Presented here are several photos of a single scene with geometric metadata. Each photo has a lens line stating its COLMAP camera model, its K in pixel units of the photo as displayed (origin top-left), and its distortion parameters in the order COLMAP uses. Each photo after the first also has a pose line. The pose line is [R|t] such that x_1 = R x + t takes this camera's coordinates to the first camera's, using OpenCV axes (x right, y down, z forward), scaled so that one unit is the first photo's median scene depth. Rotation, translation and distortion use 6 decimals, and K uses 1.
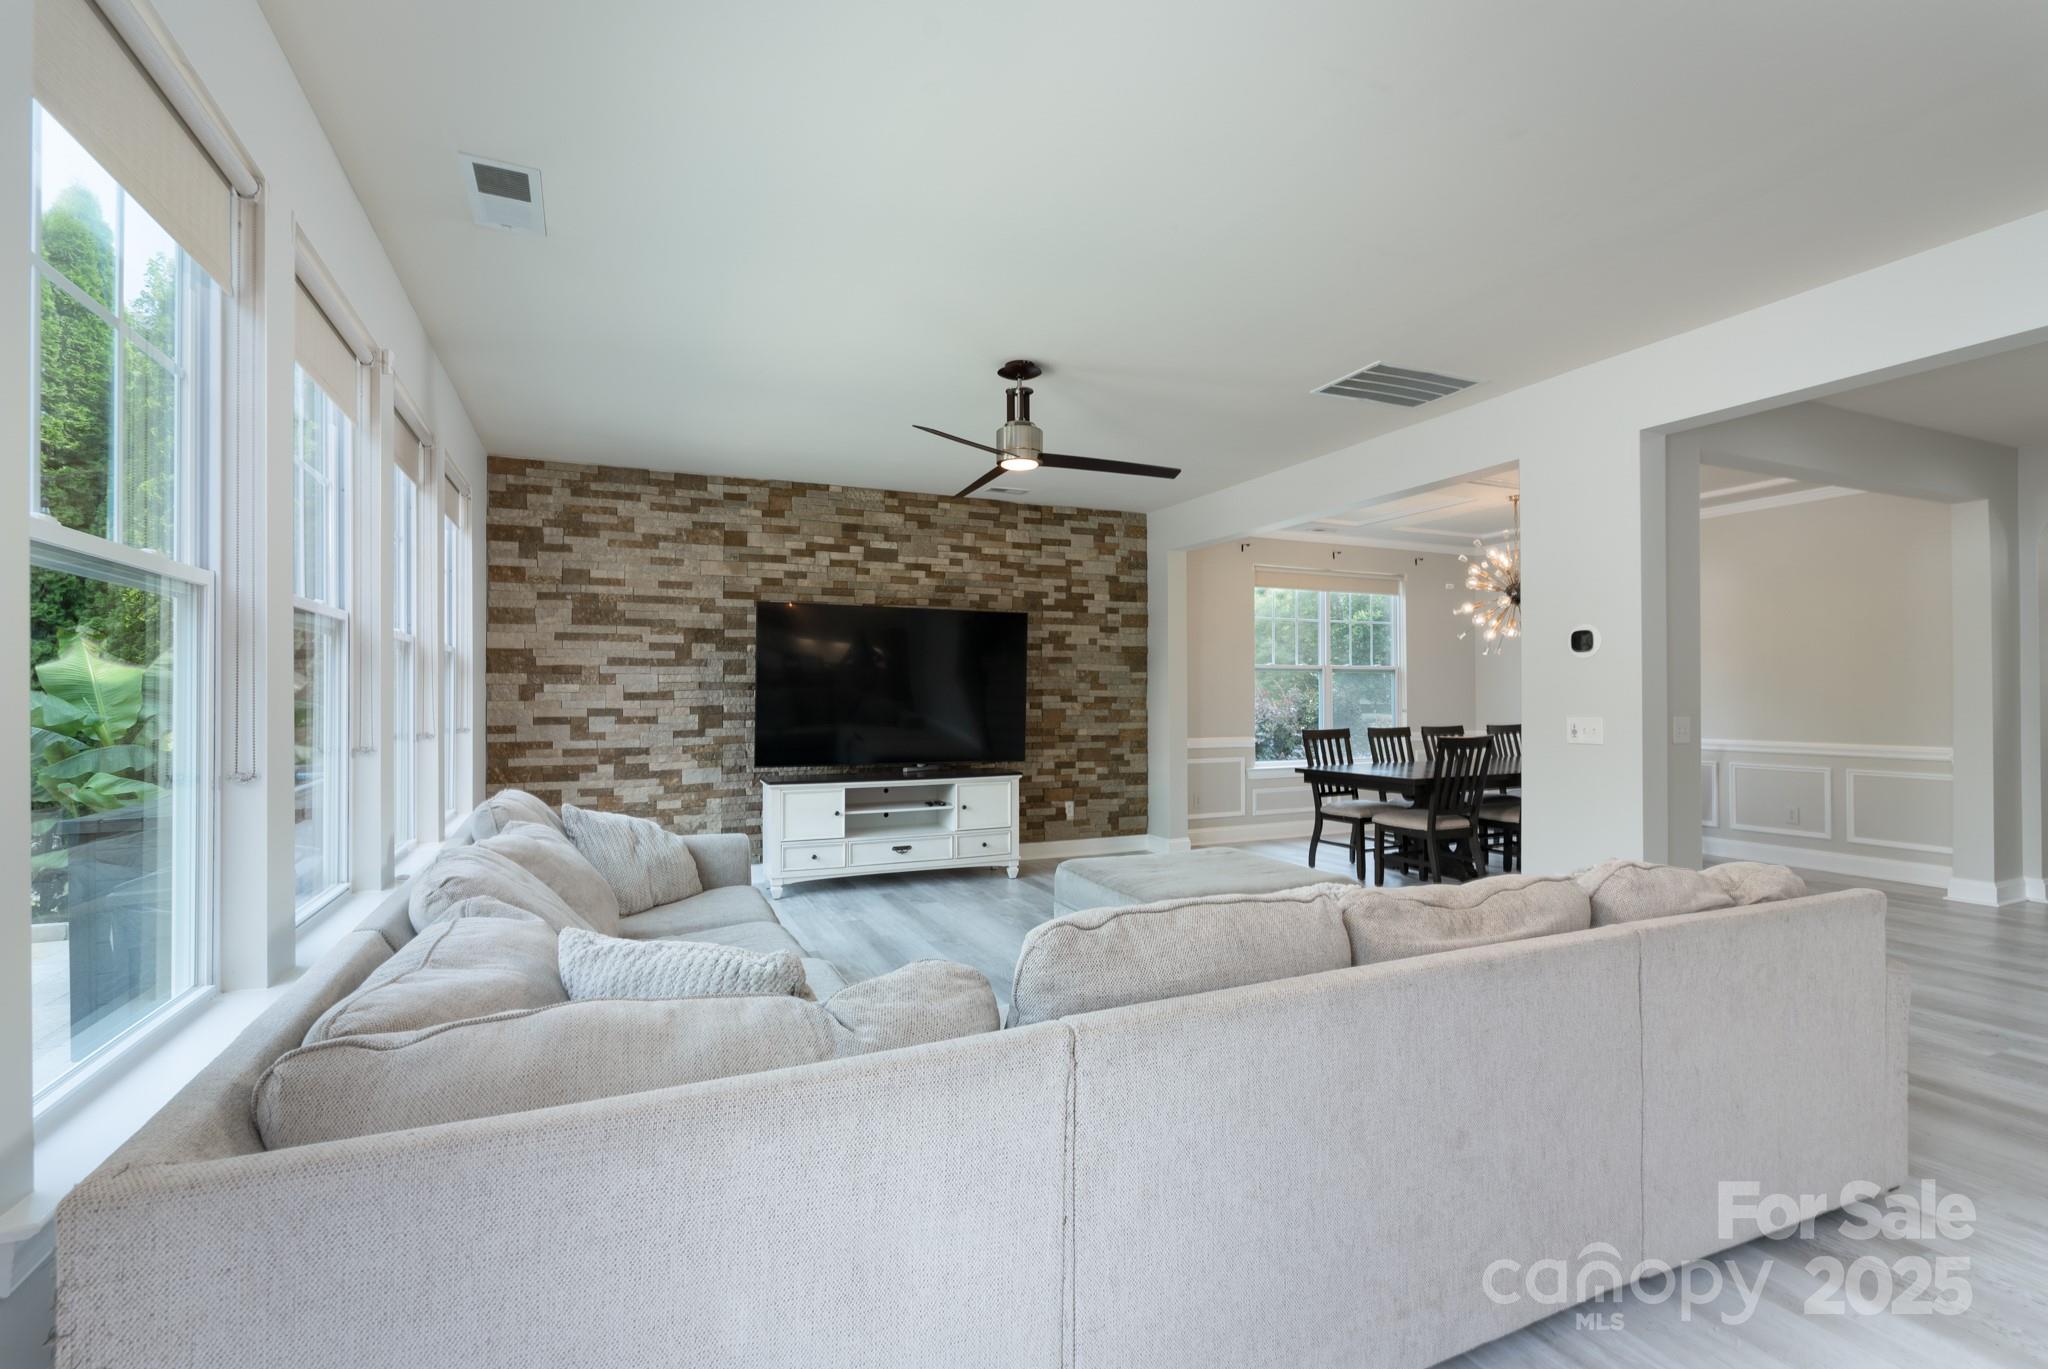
lens RADIAL K [[911.9, 0, 1017.9], [0, 911.9, 692.0], [0, 0, 1]] dist [-0.004491, 0.000748]
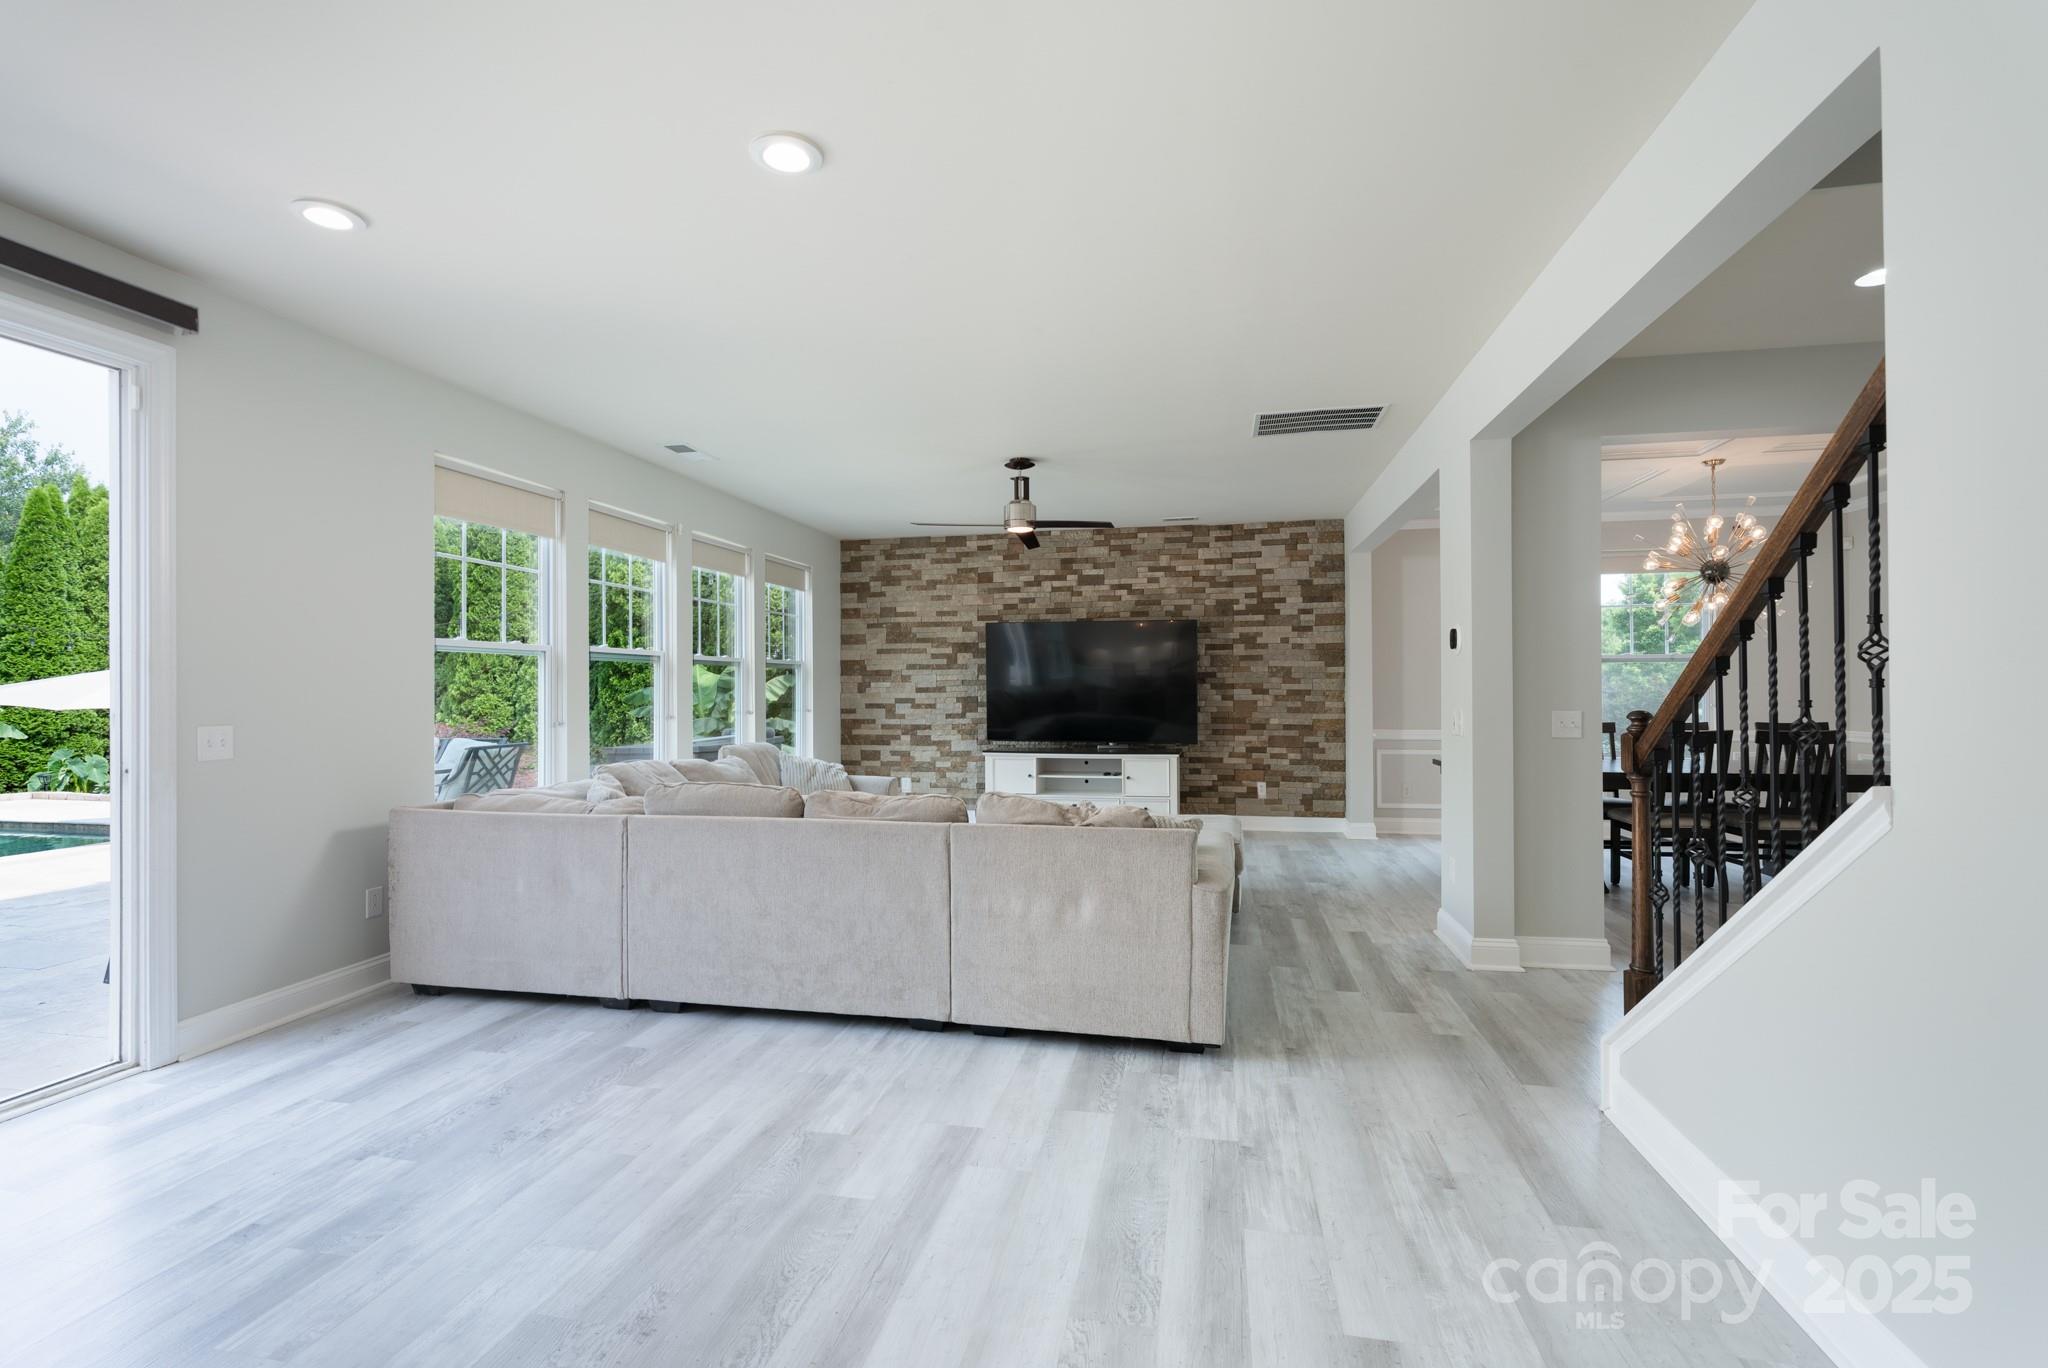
lens RADIAL K [[911.9, 0, 1017.9], [0, 911.9, 689.3], [0, 0, 1]] dist [-0.004491, 0.000748]
pose [[0.811865, -0.000520, -0.583845, 0.556573], [0.005556, 0.999961, 0.006835, -0.005668], [0.583818, -0.008793, 0.811837, -0.114402]]
